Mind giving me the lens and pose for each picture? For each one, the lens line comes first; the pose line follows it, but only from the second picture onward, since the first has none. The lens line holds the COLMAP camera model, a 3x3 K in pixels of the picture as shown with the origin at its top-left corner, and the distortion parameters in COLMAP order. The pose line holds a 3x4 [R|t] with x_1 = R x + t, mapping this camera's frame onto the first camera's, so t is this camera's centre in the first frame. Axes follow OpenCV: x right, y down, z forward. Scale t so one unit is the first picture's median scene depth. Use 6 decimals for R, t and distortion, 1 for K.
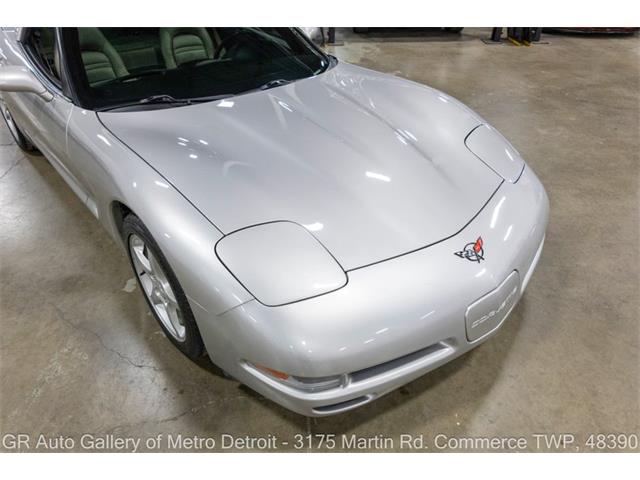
lens RADIAL K [[443.5, 0, 318.6], [0, 443.5, 244.5], [0, 0, 1]] dist [0.011410, -0.018701]
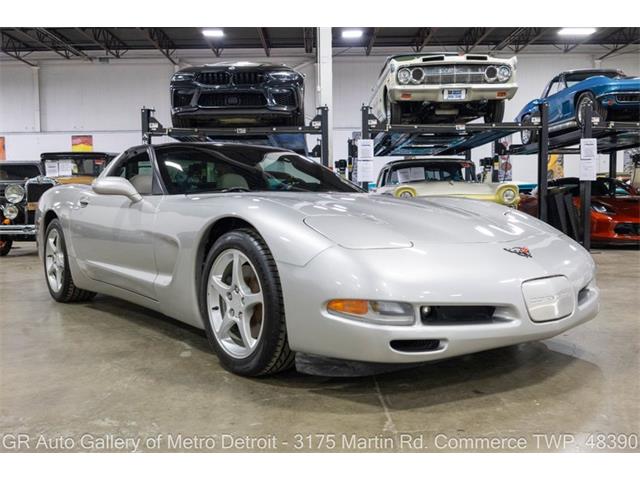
lens RADIAL K [[584.0, 0, 319.3], [0, 584.0, 241.3], [0, 0, 1]] dist [-0.002679, 0.000000]
pose [[0.999252, -0.015970, -0.035213, -0.077700], [-0.005739, 0.839372, -0.543528, 0.550302], [0.038237, 0.543323, 0.838652, -0.191146]]
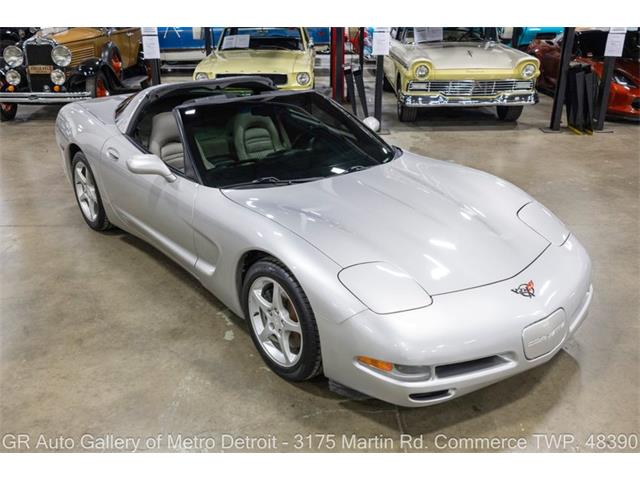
lens RADIAL K [[596.0, 0, 319.6], [0, 596.0, 239.2], [0, 0, 1]] dist [-0.008190, 0.000000]
pose [[0.999232, 0.006725, -0.038611, -0.127968], [-0.015755, 0.970989, -0.238605, 0.202742], [0.035886, 0.239030, 0.970349, -0.507968]]
